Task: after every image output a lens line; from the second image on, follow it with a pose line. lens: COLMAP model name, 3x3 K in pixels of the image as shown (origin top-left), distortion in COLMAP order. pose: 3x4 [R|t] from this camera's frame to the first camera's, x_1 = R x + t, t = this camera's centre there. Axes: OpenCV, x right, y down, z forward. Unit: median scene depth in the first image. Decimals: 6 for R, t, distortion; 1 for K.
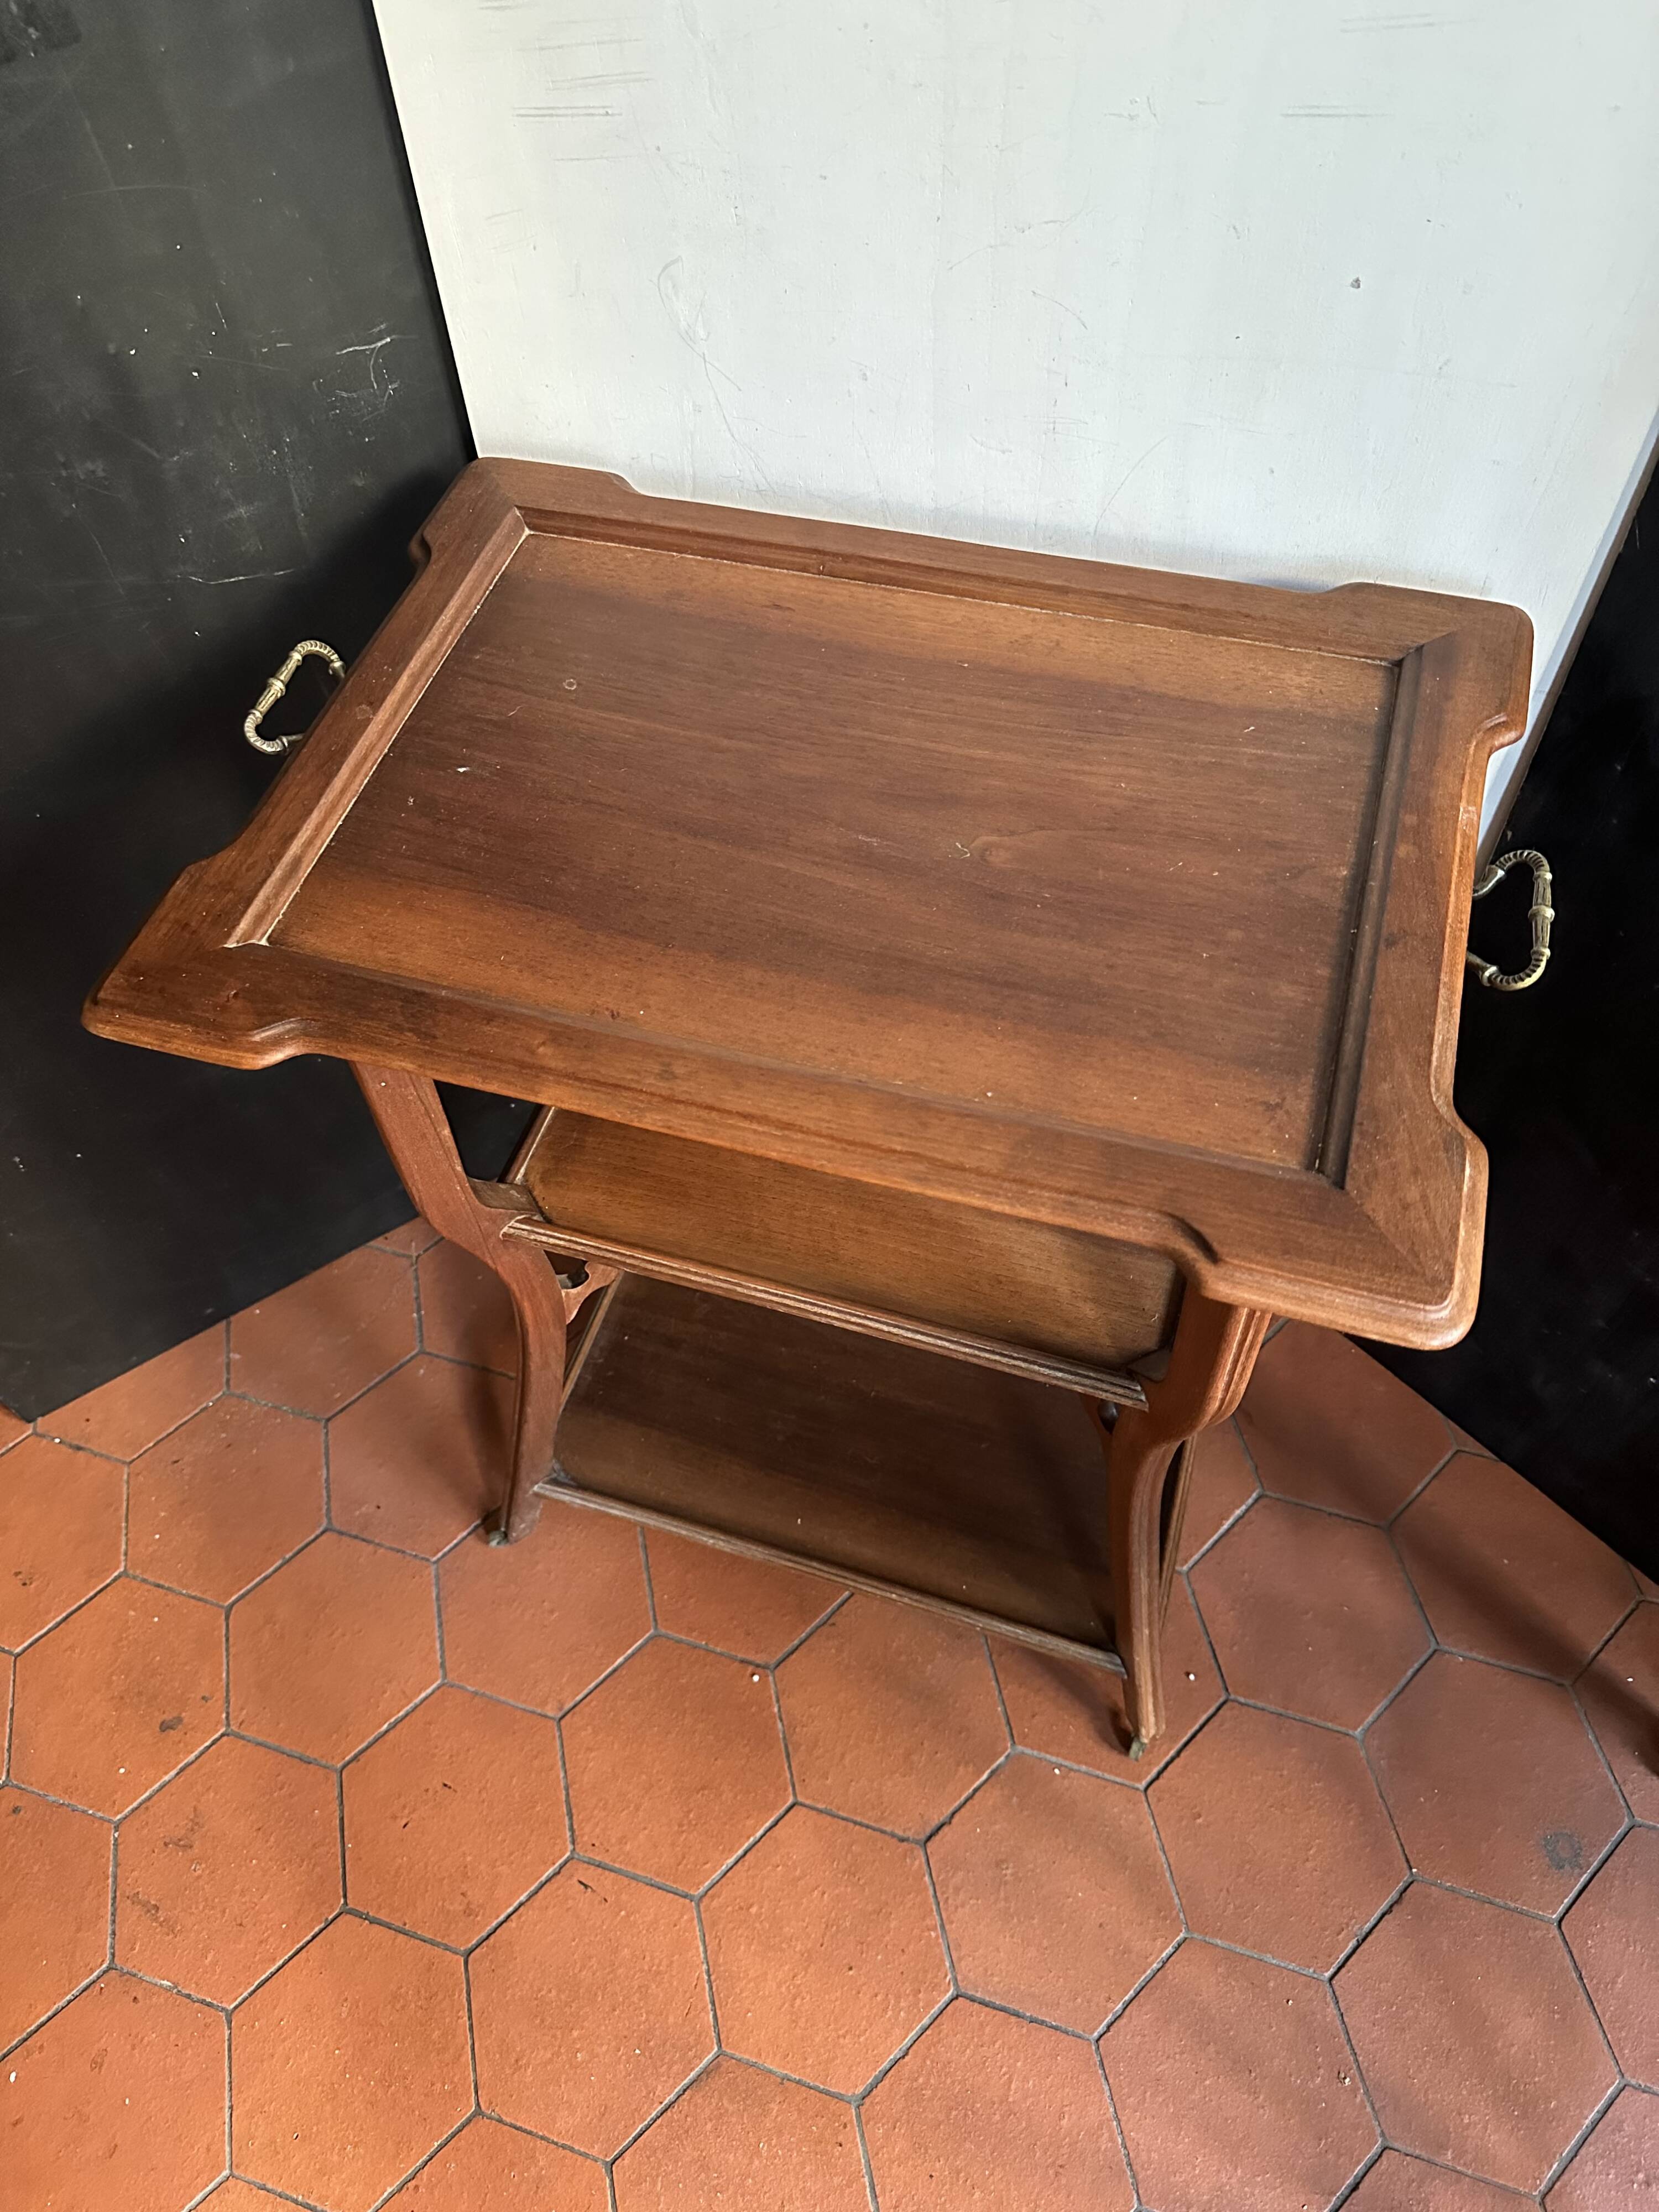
lens RADIAL K [[1602.9, 0, 823.6], [0, 1602.9, 1098.3], [0, 0, 1]] dist [-0.009509, -0.000469]
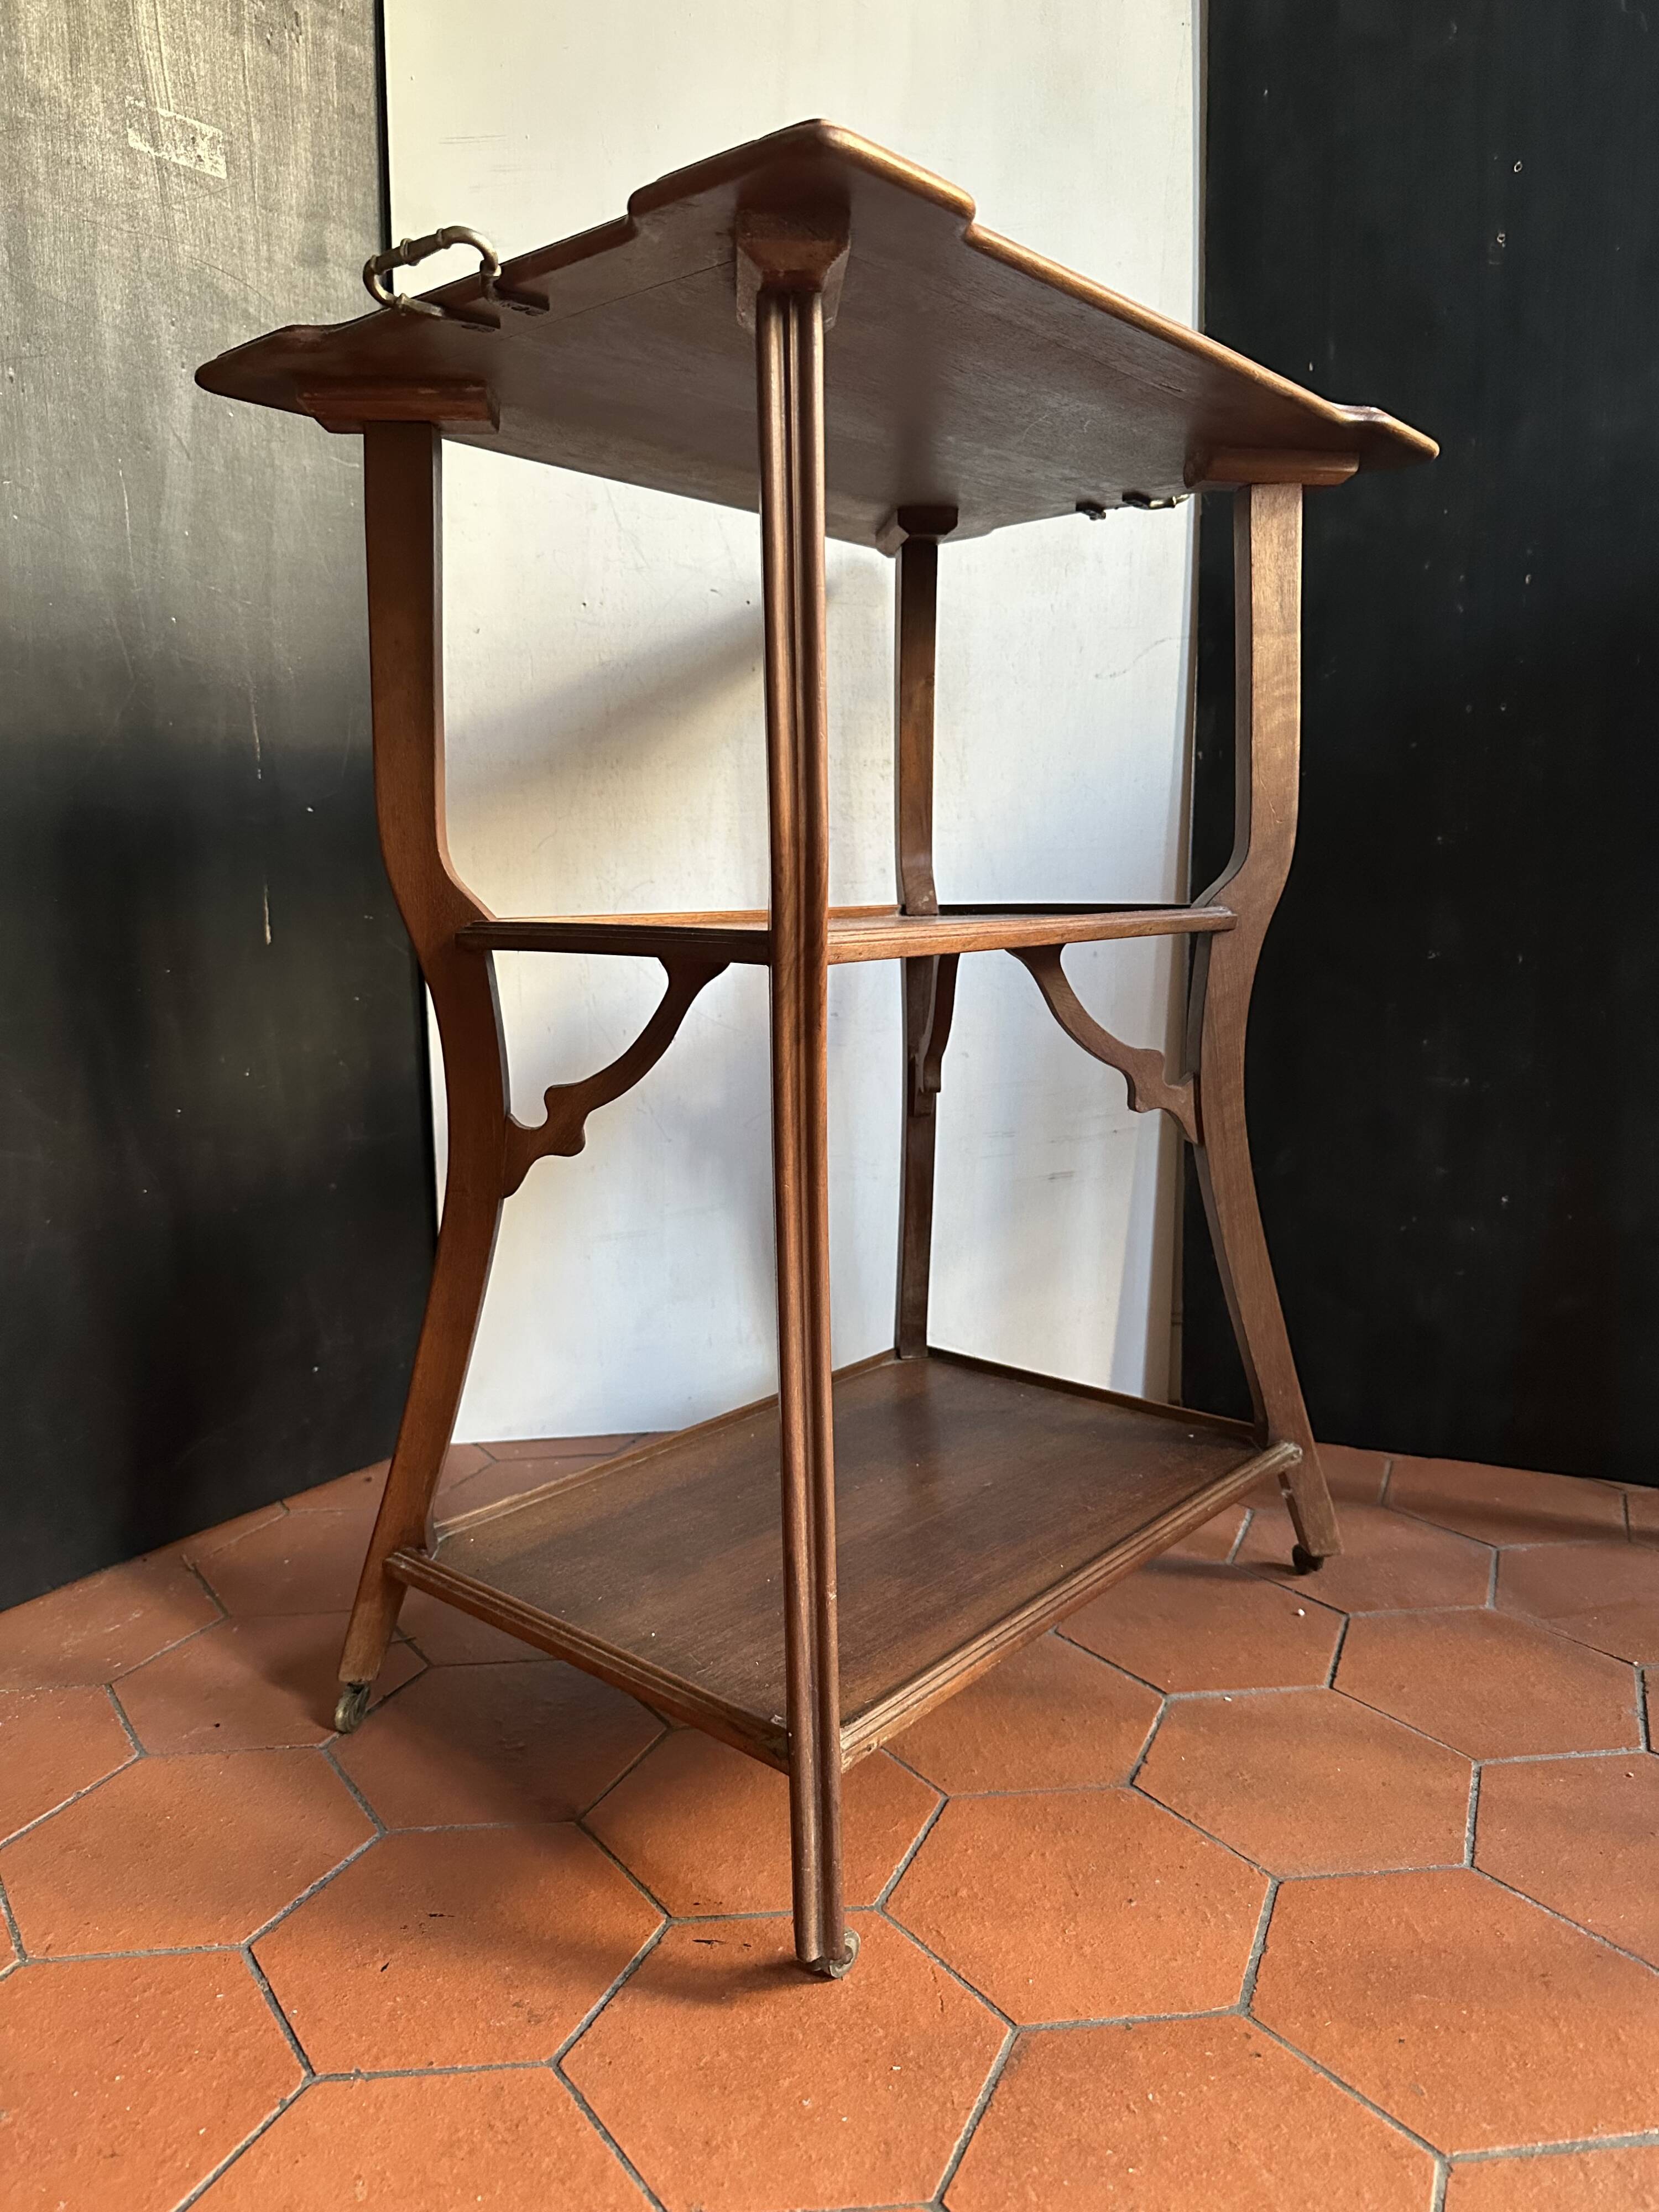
lens RADIAL K [[1602.9, 0, 825.2], [0, 1602.9, 1082.6], [0, 0, 1]] dist [-0.009509, -0.000469]
pose [[0.918095, -0.016402, 0.396021, -0.355386], [0.304879, 0.667691, -0.679145, 0.718198], [-0.253280, 0.744258, 0.618004, 0.352080]]
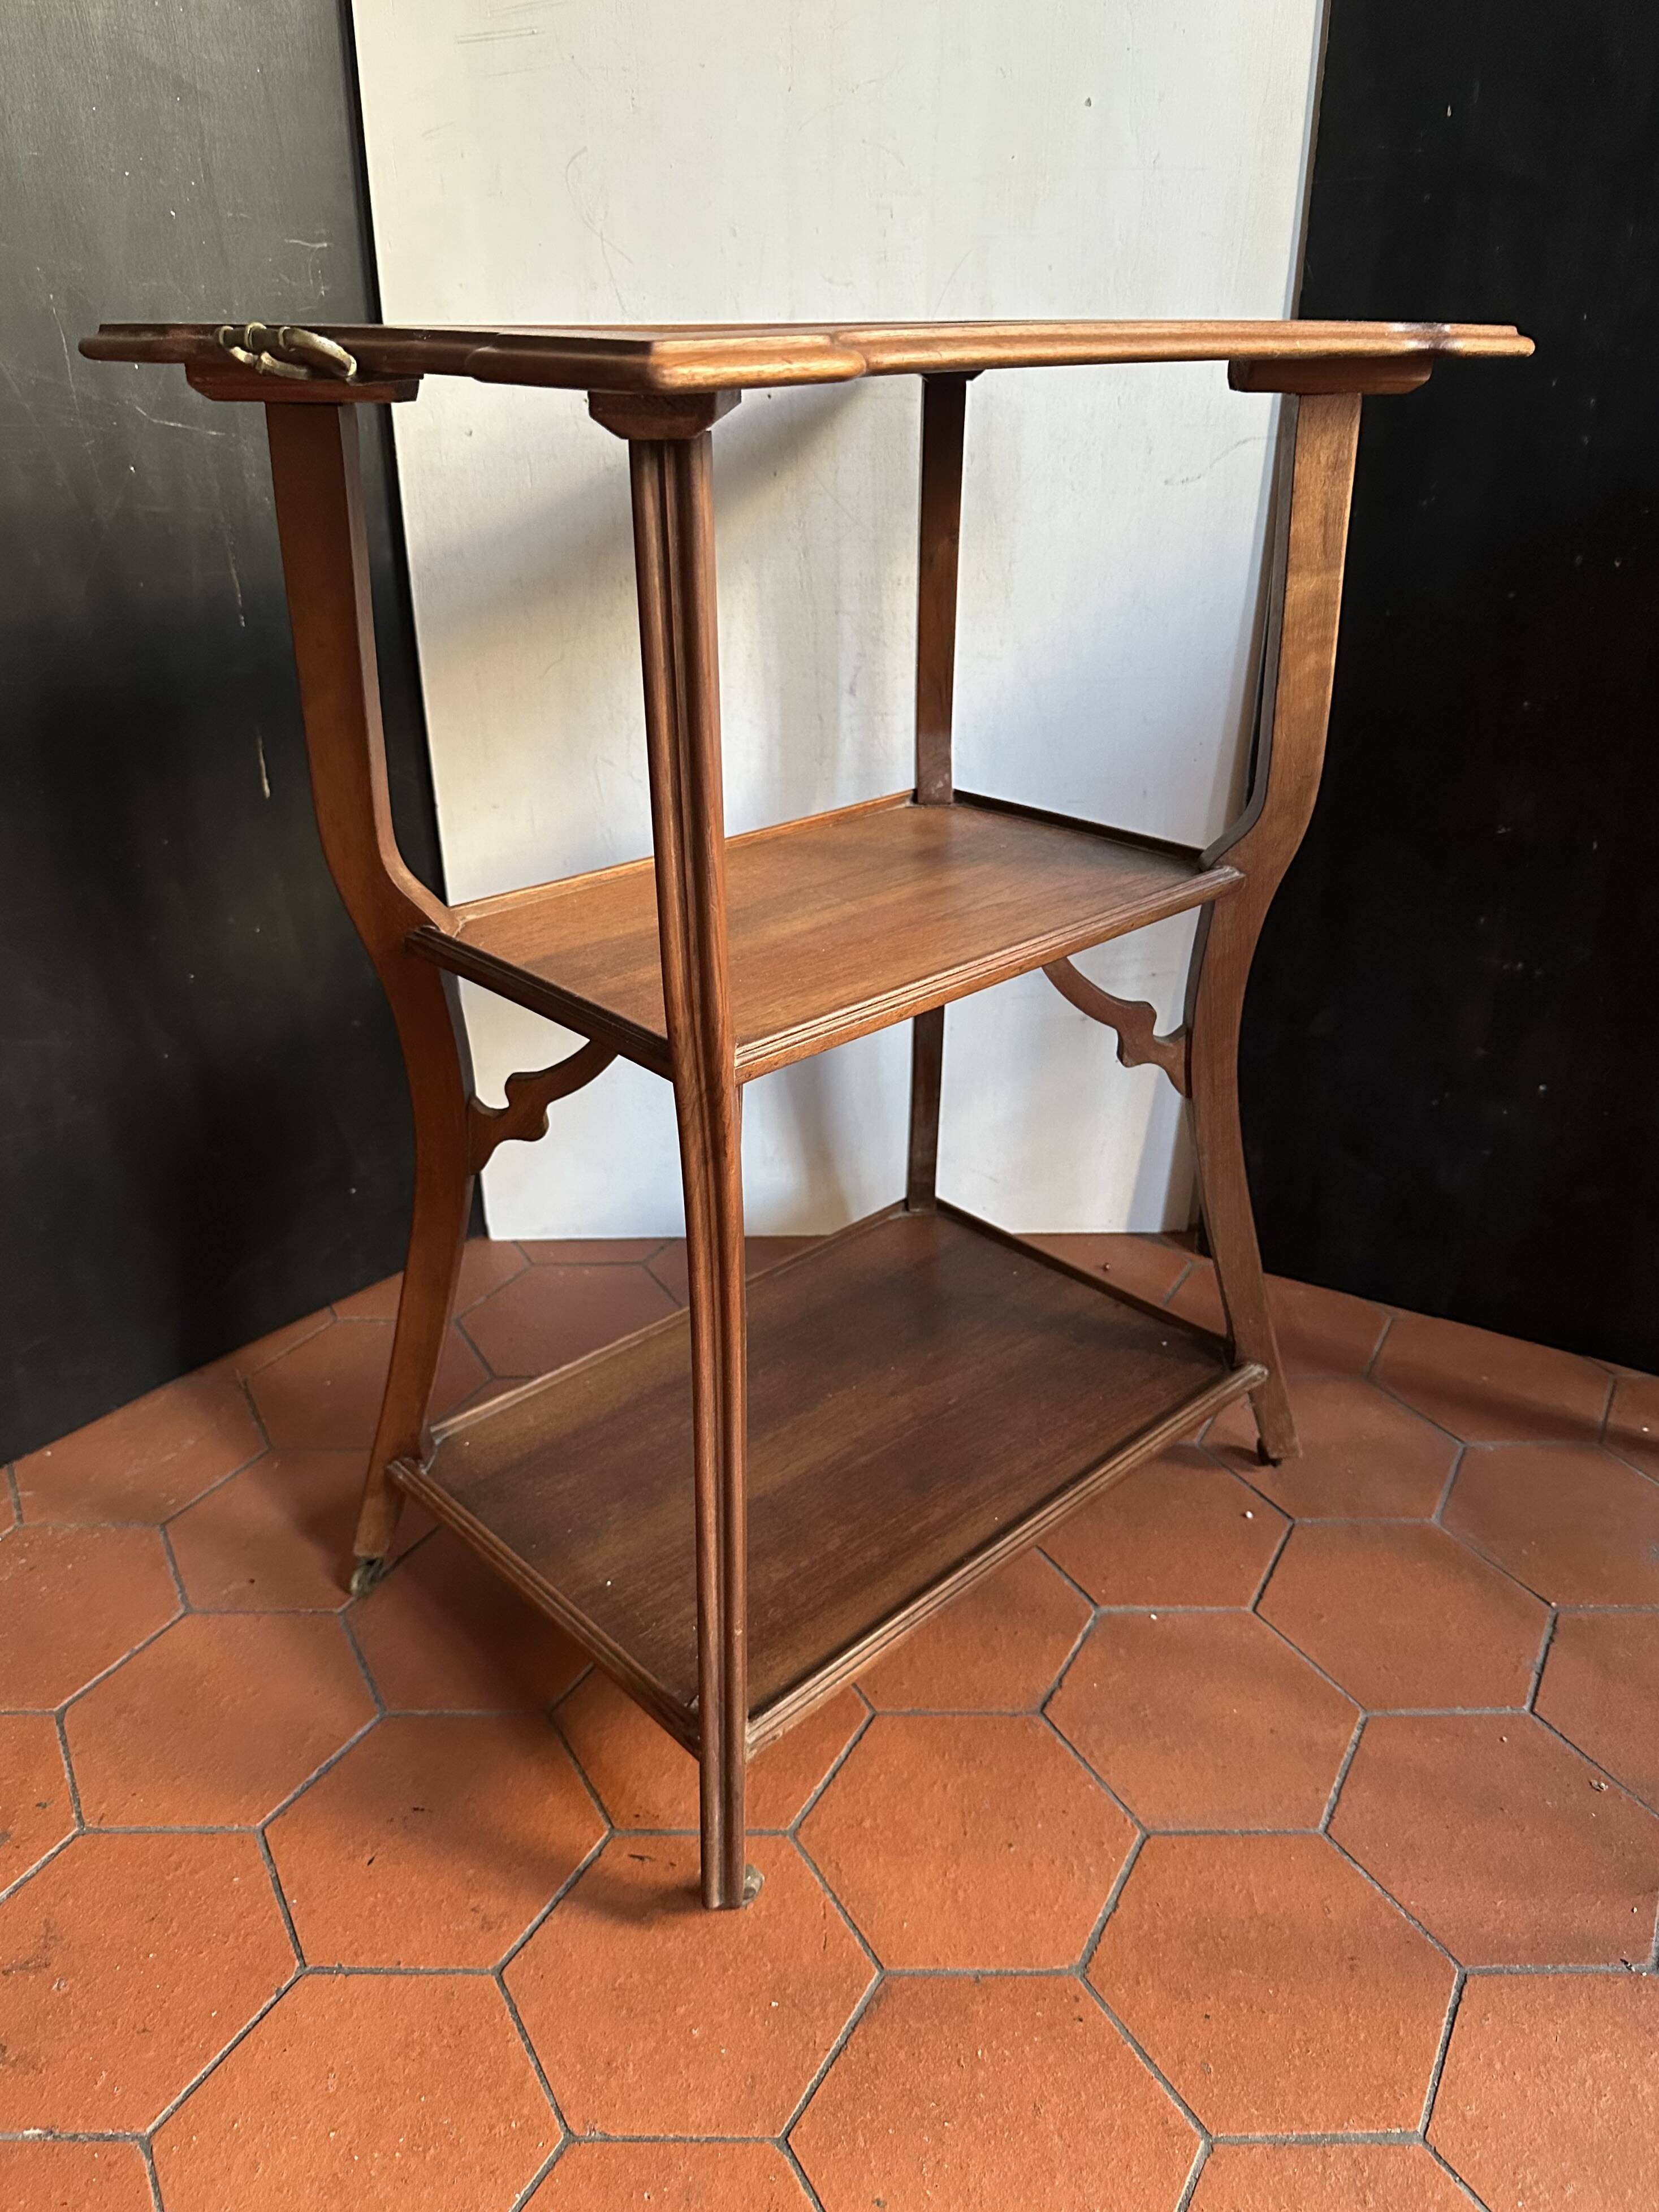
lens RADIAL K [[1602.9, 0, 833.1], [0, 1602.9, 1121.6], [0, 0, 1]] dist [-0.009509, -0.000469]
pose [[0.952001, -0.095537, 0.290805, -0.250726], [0.225763, 0.860704, -0.456311, 0.565451], [-0.206702, 0.500061, 0.840959, 0.189412]]
